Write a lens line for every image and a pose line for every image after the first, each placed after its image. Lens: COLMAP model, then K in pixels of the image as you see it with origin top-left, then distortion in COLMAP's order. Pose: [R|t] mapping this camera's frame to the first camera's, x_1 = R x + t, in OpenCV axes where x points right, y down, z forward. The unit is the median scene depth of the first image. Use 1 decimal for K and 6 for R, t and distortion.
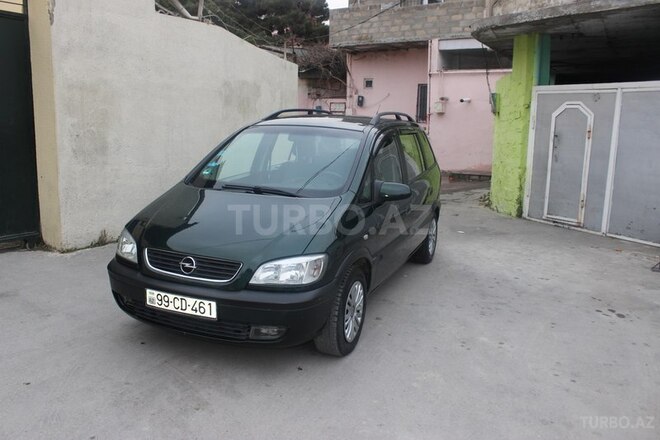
lens RADIAL K [[552.6, 0, 317.7], [0, 552.6, 217.7], [0, 0, 1]] dist [-0.161399, 0.146830]
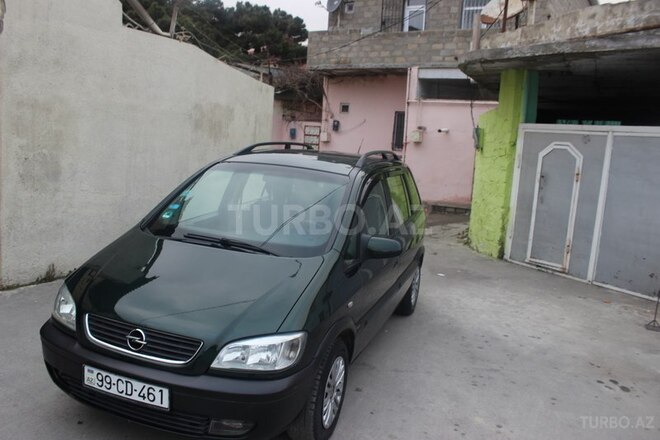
lens RADIAL K [[552.6, 0, 317.7], [0, 552.6, 217.7], [0, 0, 1]] dist [-0.161399, 0.146830]
pose [[0.997626, 0.039800, 0.056202, -0.008642], [-0.037820, 0.998641, -0.035858, -0.034797], [-0.057552, 0.033648, 0.997775, 0.077643]]
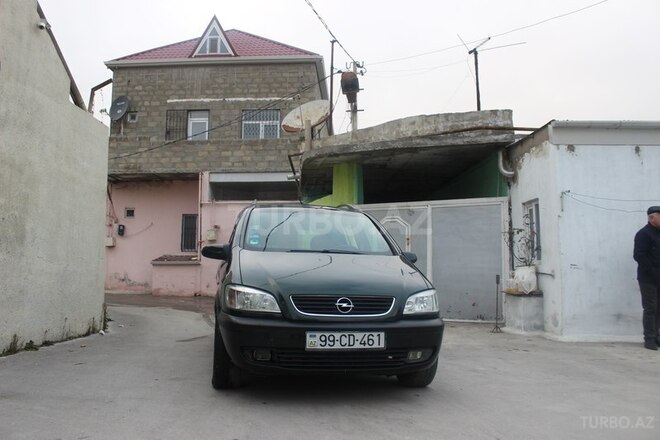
lens RADIAL K [[552.6, 0, 317.7], [0, 552.6, 217.7], [0, 0, 1]] dist [-0.161399, 0.146830]
pose [[0.849791, 0.039071, 0.525670, -0.390708], [0.098672, 0.967831, -0.231446, 0.075206], [-0.517803, 0.248550, 0.818599, 0.042322]]
